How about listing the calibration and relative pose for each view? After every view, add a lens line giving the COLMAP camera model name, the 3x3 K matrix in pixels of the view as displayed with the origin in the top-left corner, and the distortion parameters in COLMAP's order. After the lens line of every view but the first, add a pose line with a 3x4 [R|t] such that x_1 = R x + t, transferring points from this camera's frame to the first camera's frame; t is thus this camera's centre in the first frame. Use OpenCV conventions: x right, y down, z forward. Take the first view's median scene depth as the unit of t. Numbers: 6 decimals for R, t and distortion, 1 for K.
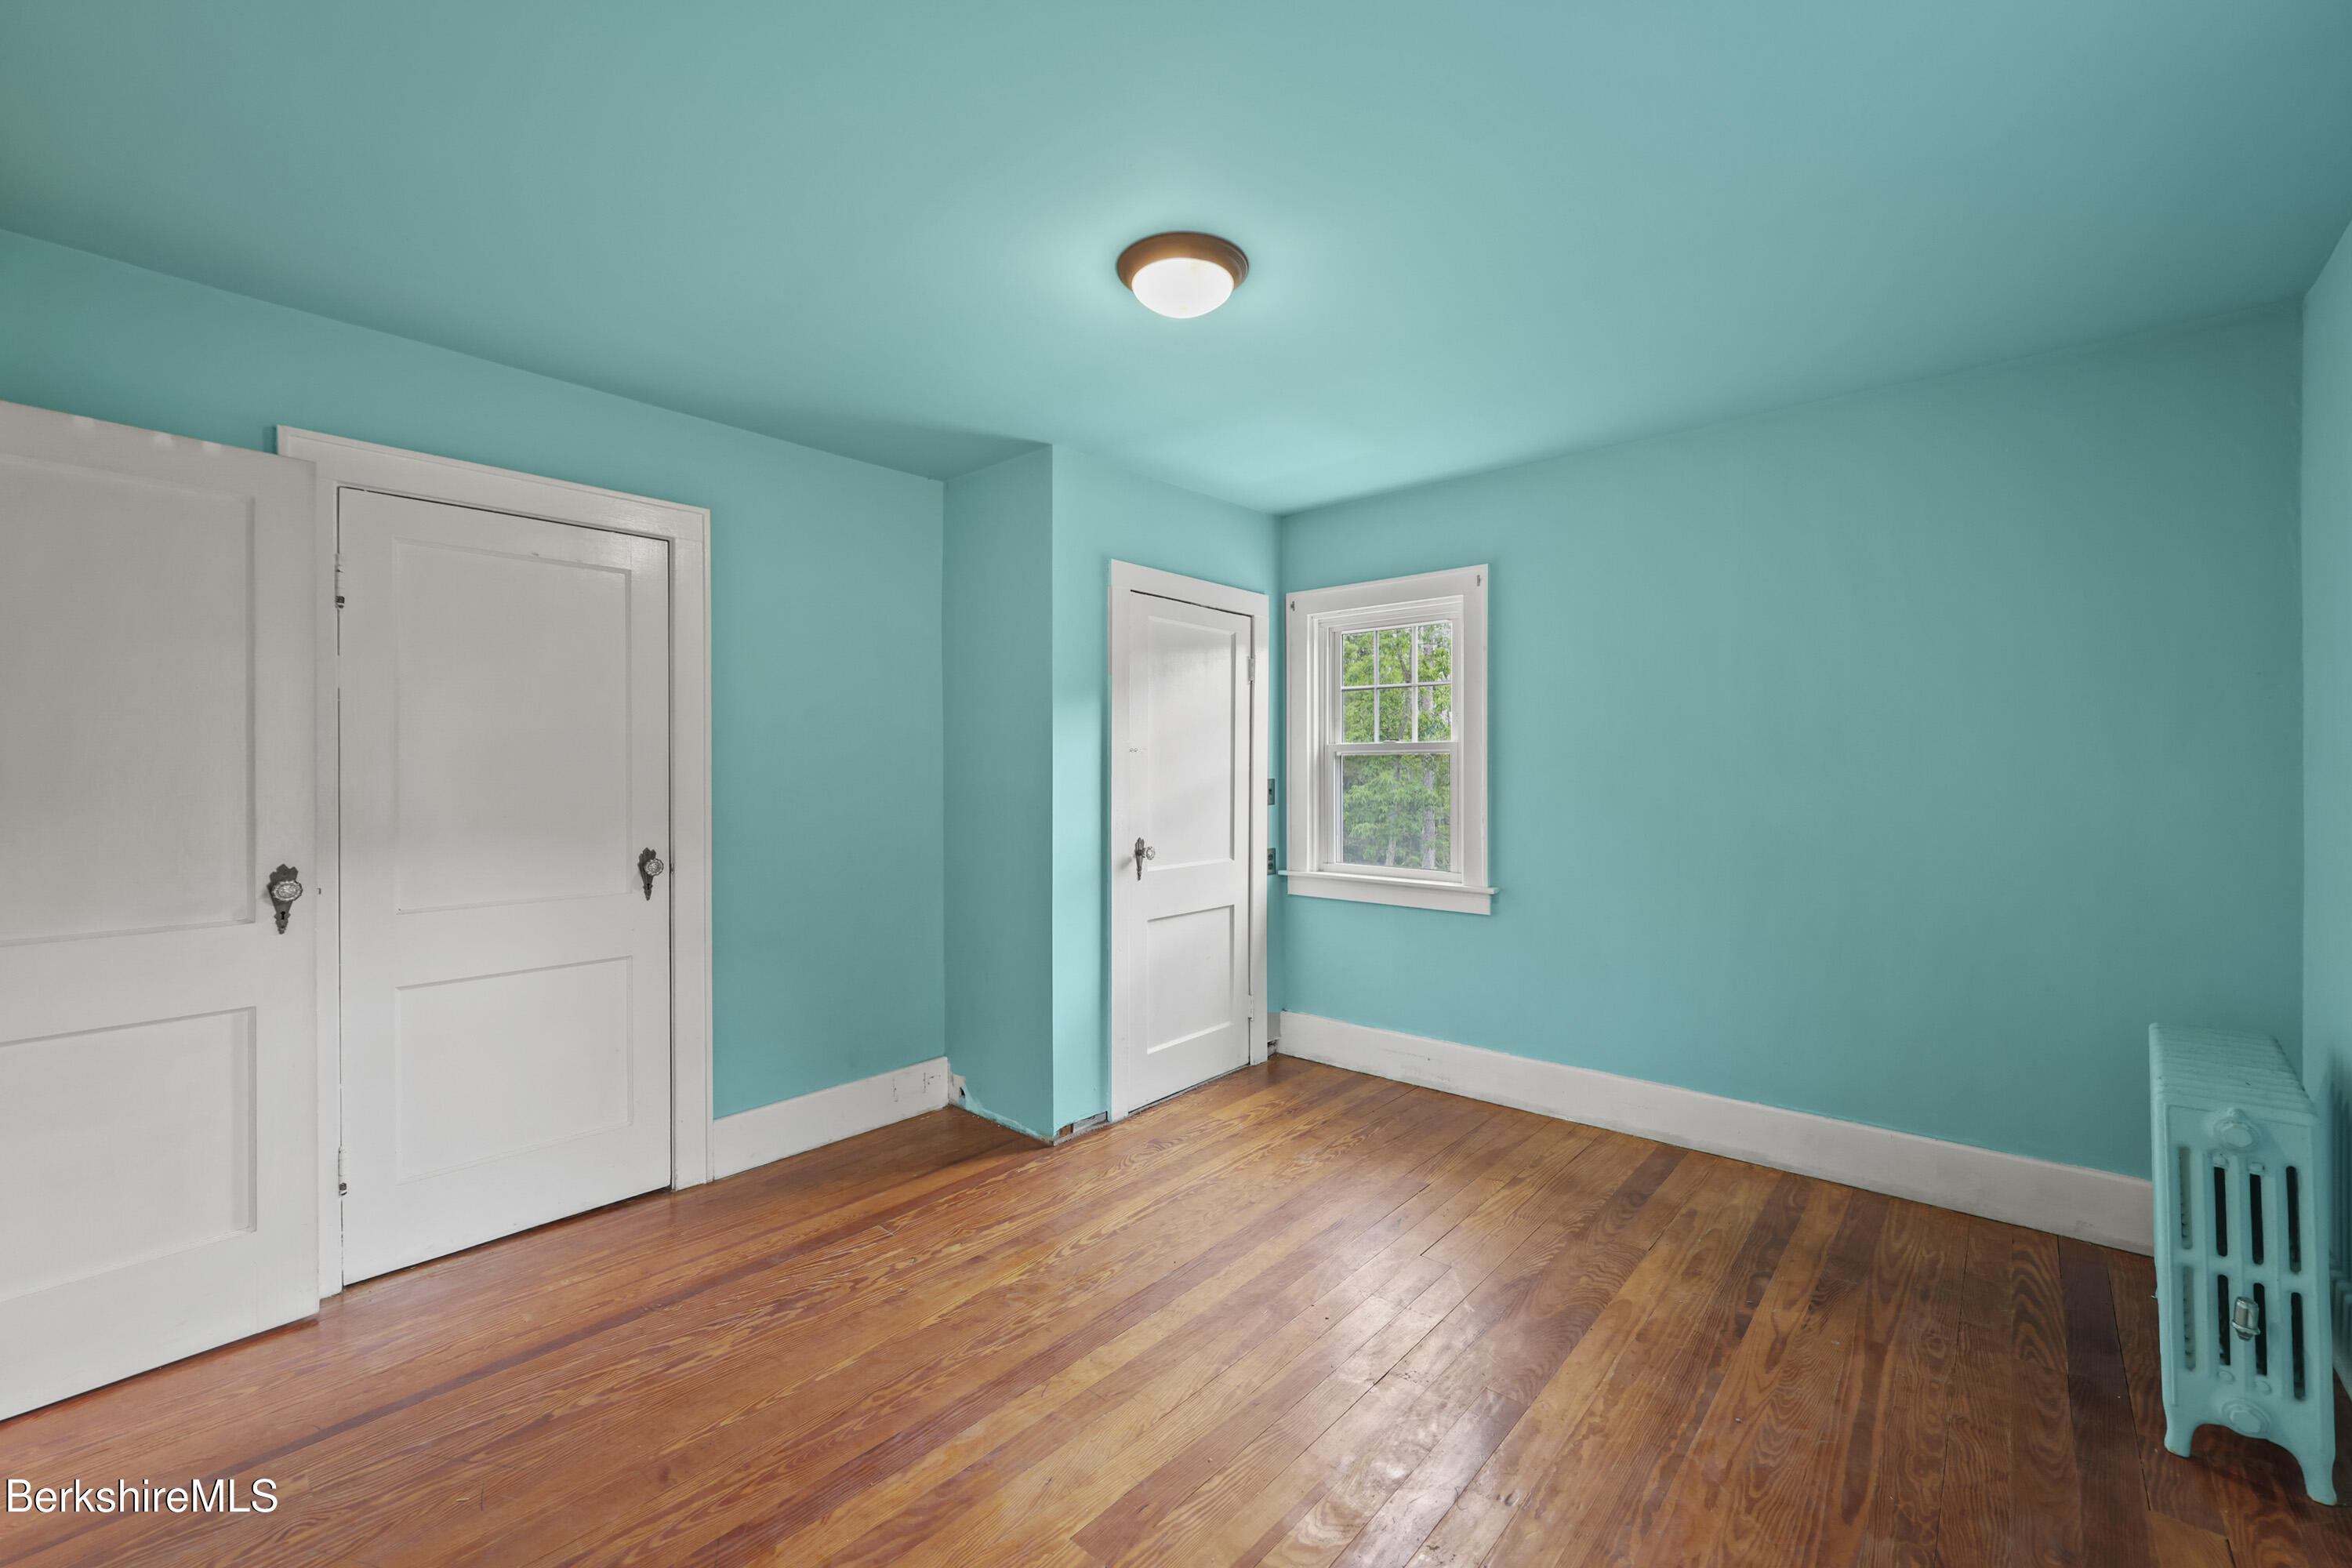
lens RADIAL K [[955.2, 0, 1213.7], [0, 955.2, 776.8], [0, 0, 1]] dist [0.001728, 0.000319]
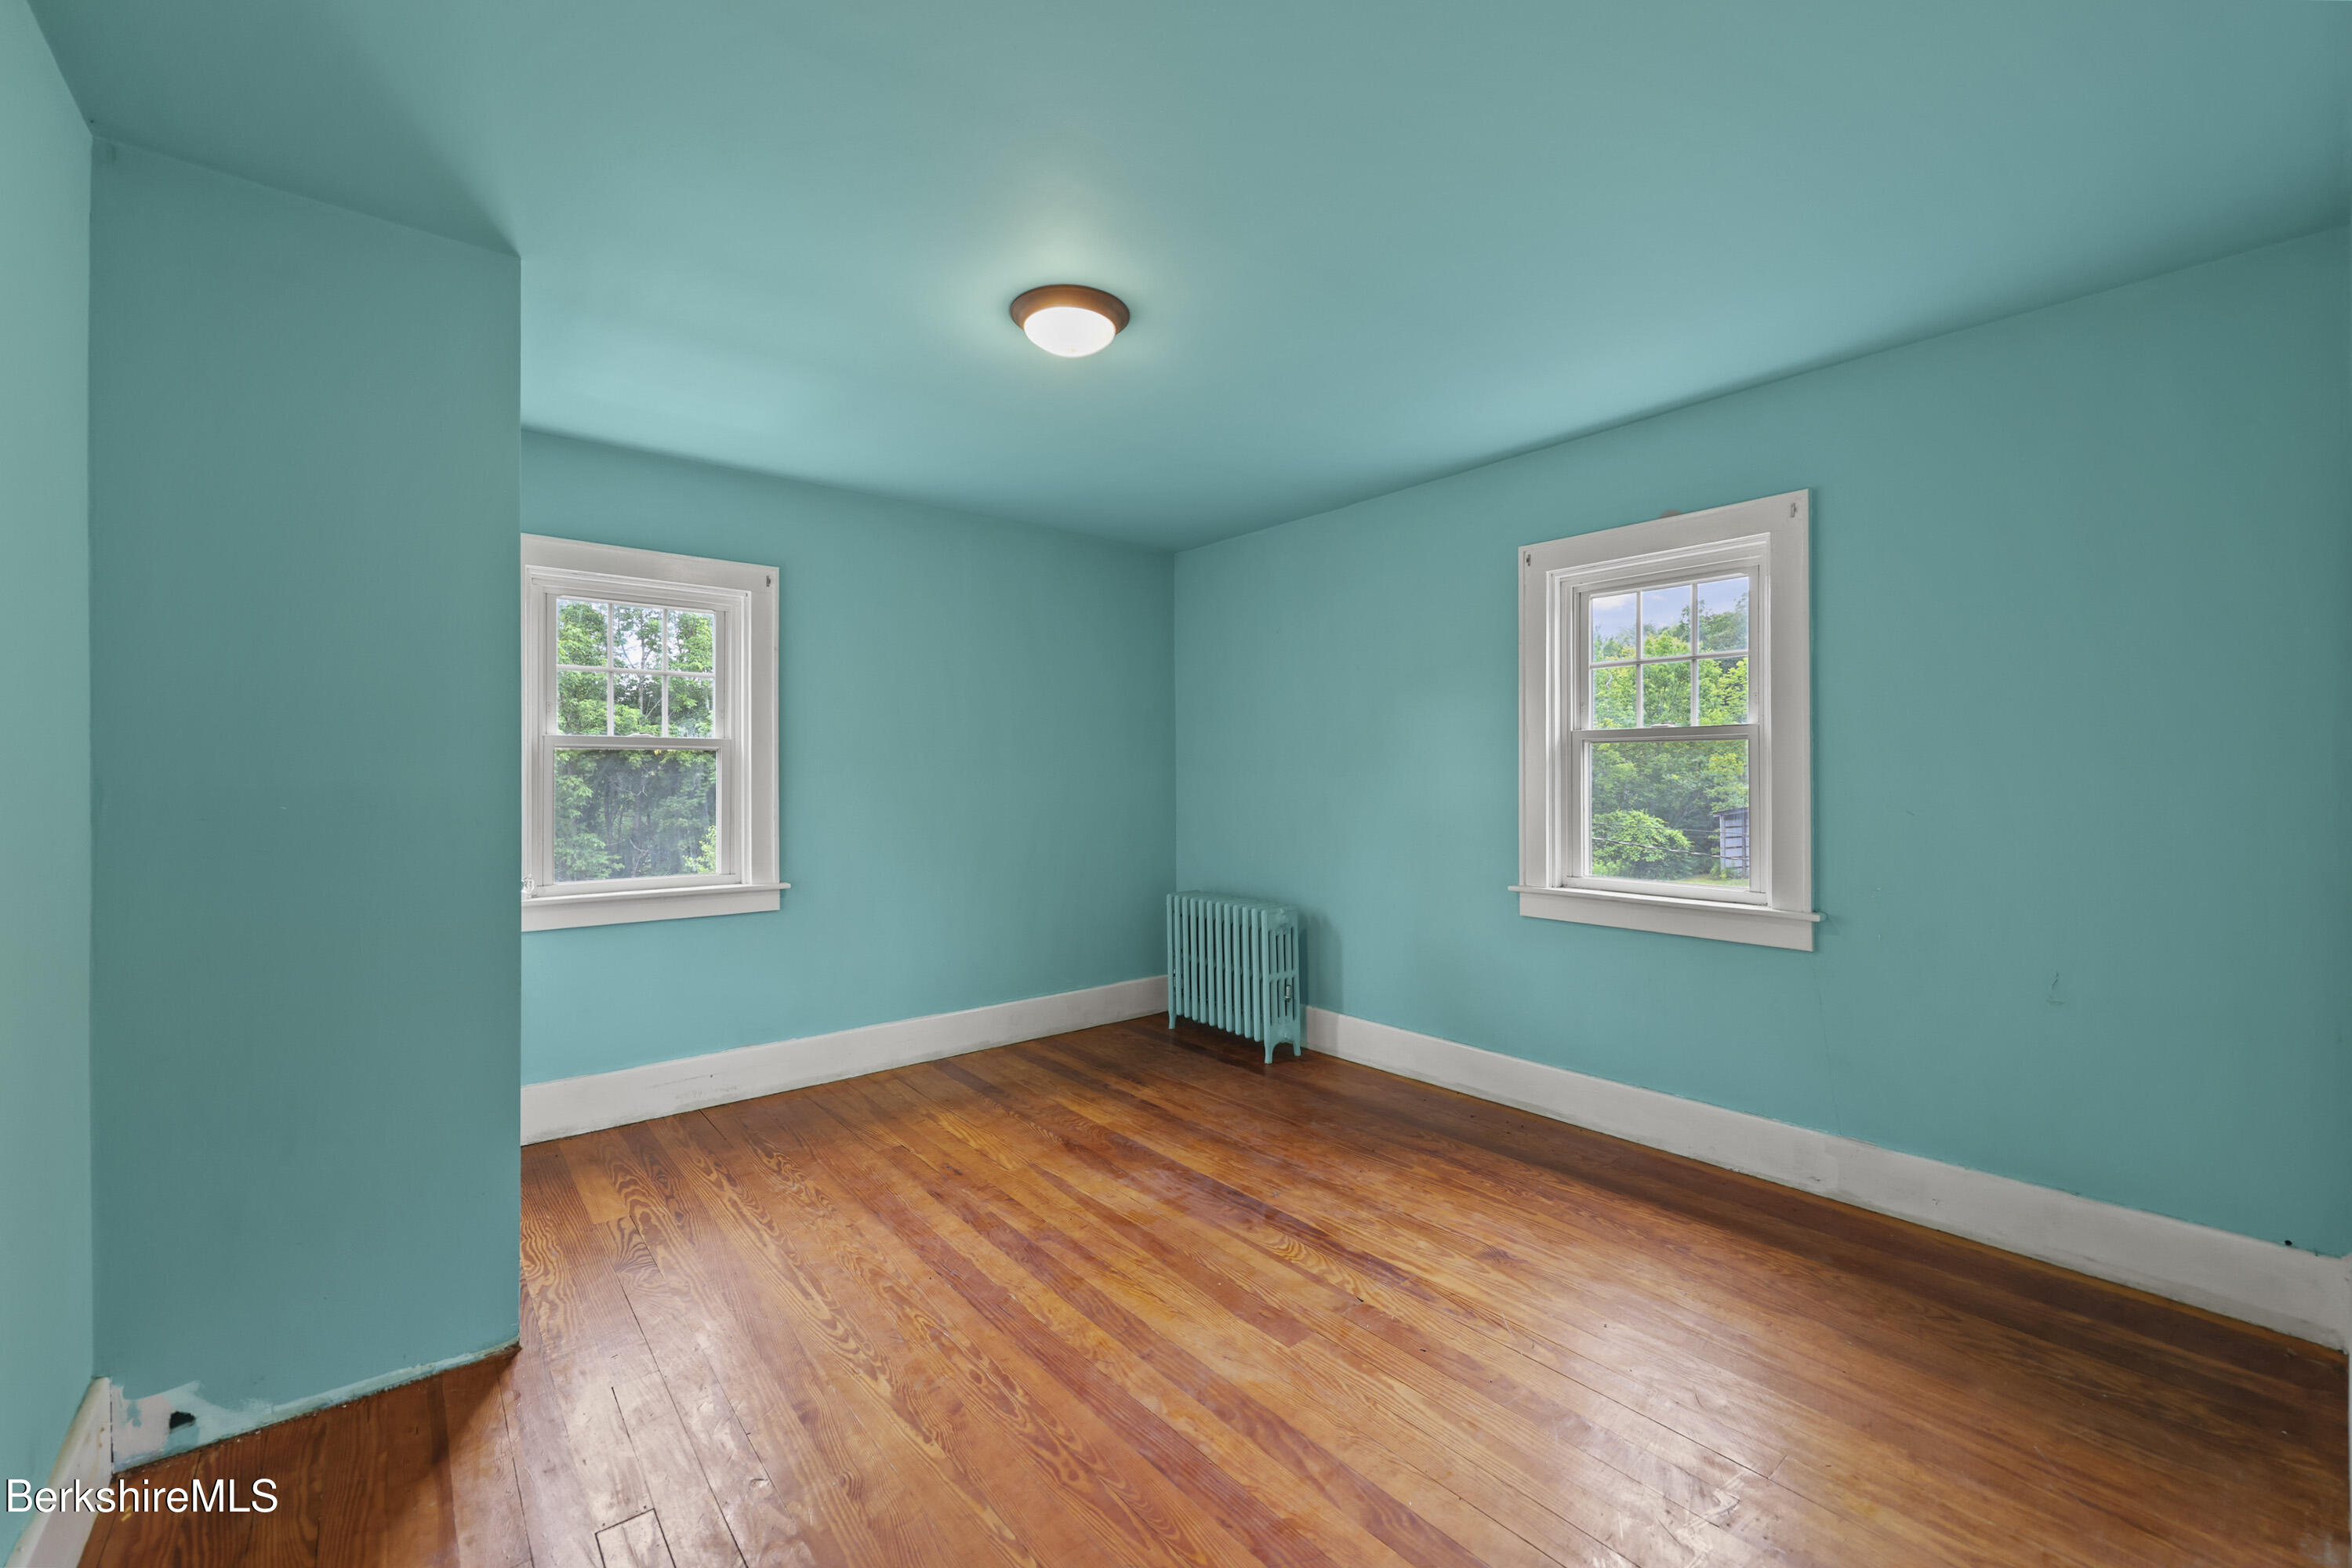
lens RADIAL K [[955.2, 0, 1169.9], [0, 955.2, 774.3], [0, 0, 1]] dist [0.001728, 0.000319]
pose [[0.174357, 0.001345, 0.984682, -0.748009], [0.006175, 0.999978, -0.002459, 0.005419], [-0.984663, 0.006509, 0.174345, 0.471098]]
